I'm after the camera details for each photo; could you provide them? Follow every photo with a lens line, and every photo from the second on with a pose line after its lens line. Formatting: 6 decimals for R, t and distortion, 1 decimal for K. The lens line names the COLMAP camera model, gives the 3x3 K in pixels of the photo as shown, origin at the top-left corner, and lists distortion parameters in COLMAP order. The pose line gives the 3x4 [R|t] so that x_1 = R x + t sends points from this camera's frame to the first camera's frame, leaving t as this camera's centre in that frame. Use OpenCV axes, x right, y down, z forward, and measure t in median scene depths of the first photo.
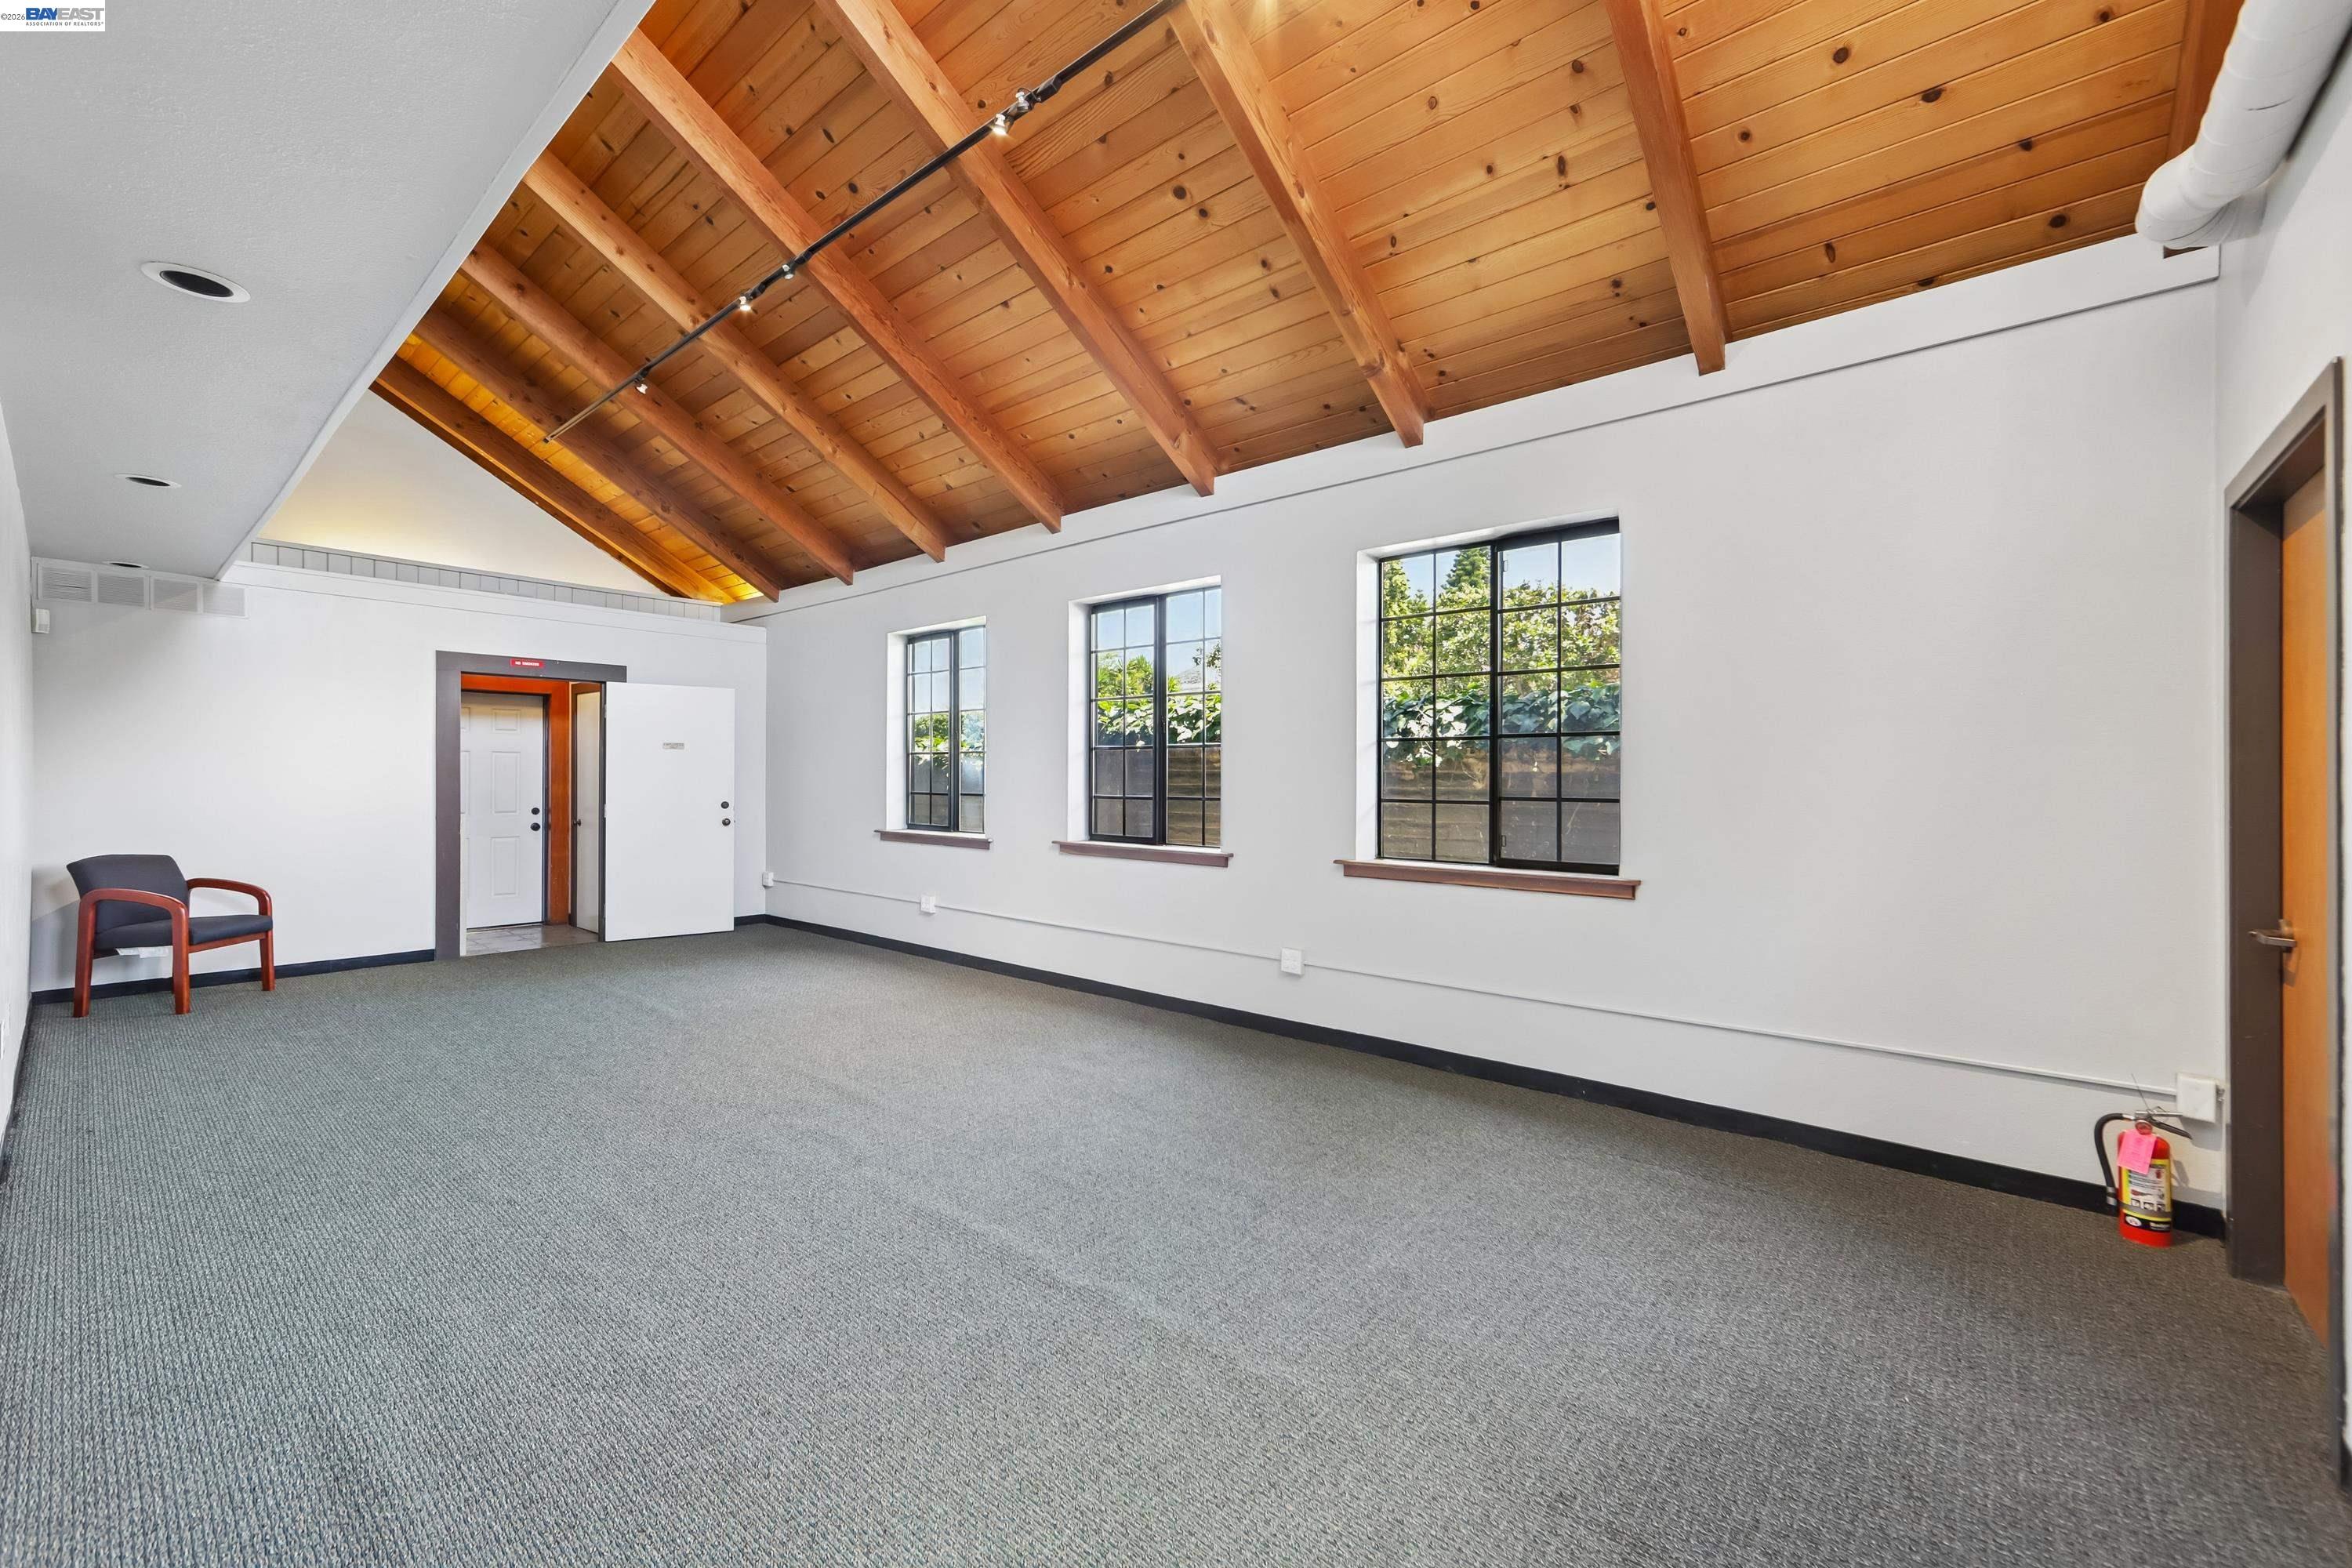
lens RADIAL K [[945.2, 0, 1177.5], [0, 945.2, 772.3], [0, 0, 1]] dist [-0.007351, 0.001964]
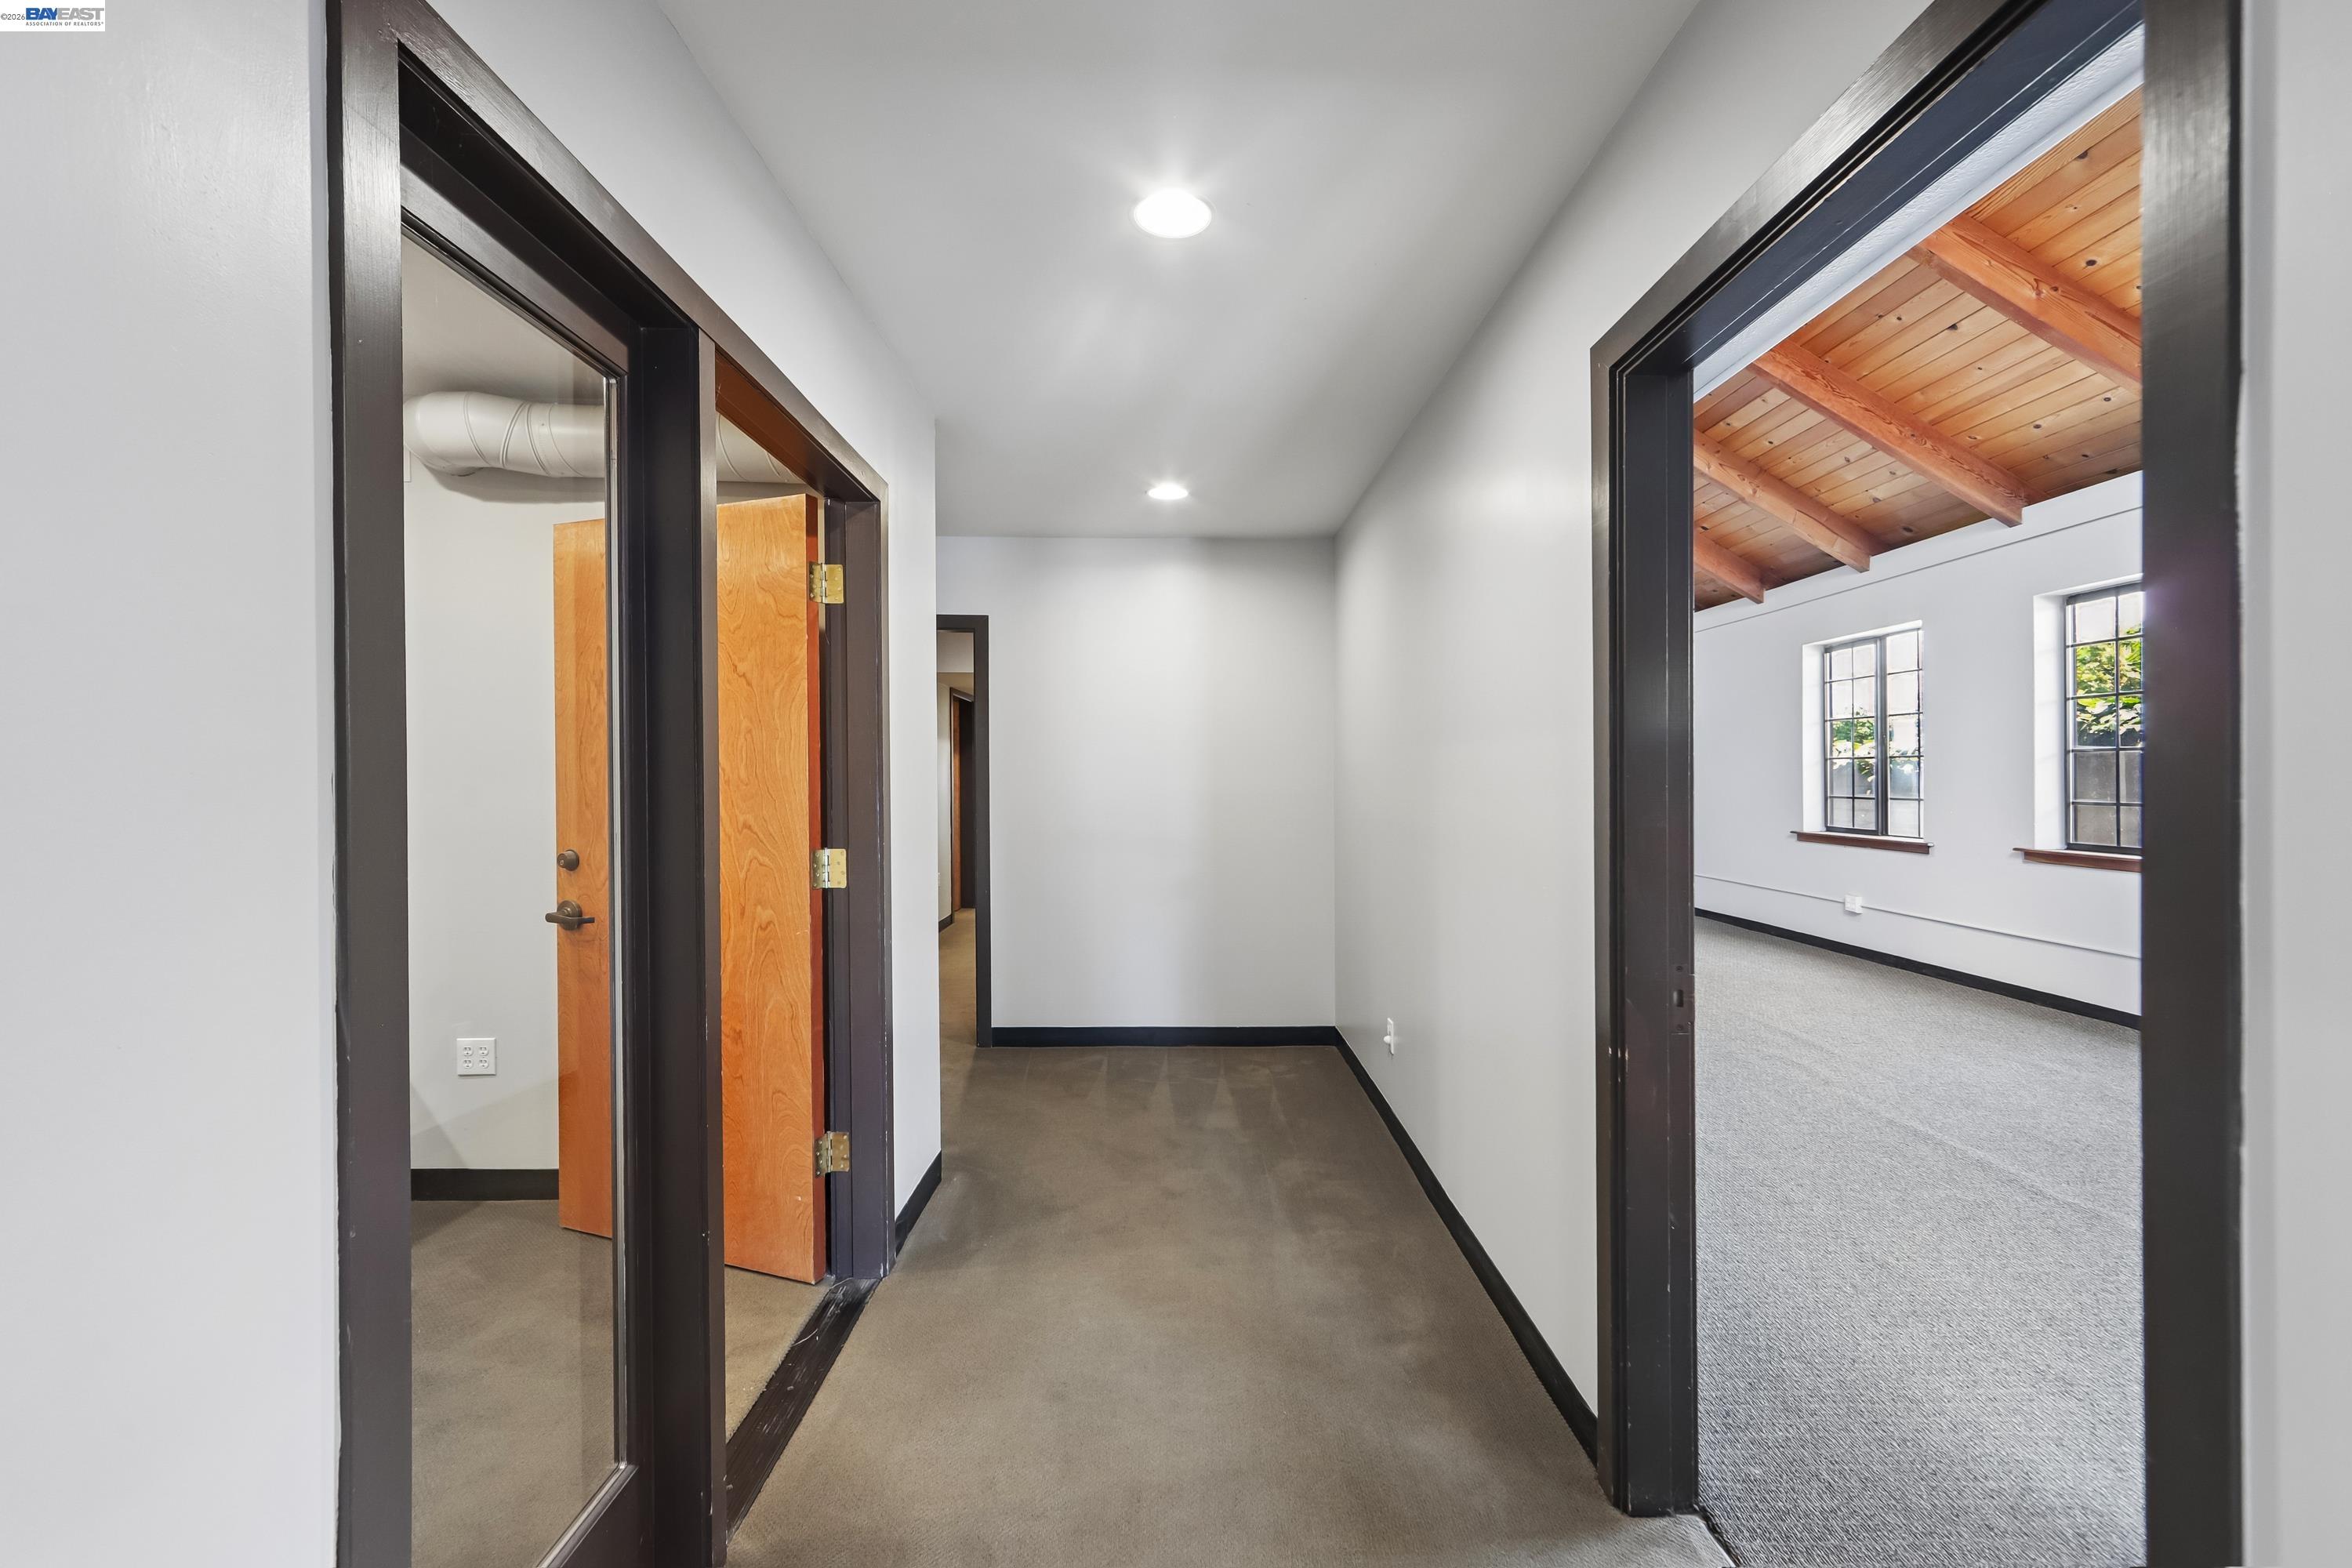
lens RADIAL K [[945.2, 0, 1172.9], [0, 945.2, 768.6], [0, 0, 1]] dist [-0.007351, 0.001964]
pose [[0.664195, -0.006842, -0.747528, 0.015463], [0.000394, 0.999961, -0.008802, 0.000014], [0.747559, 0.005552, 0.664172, -0.276418]]
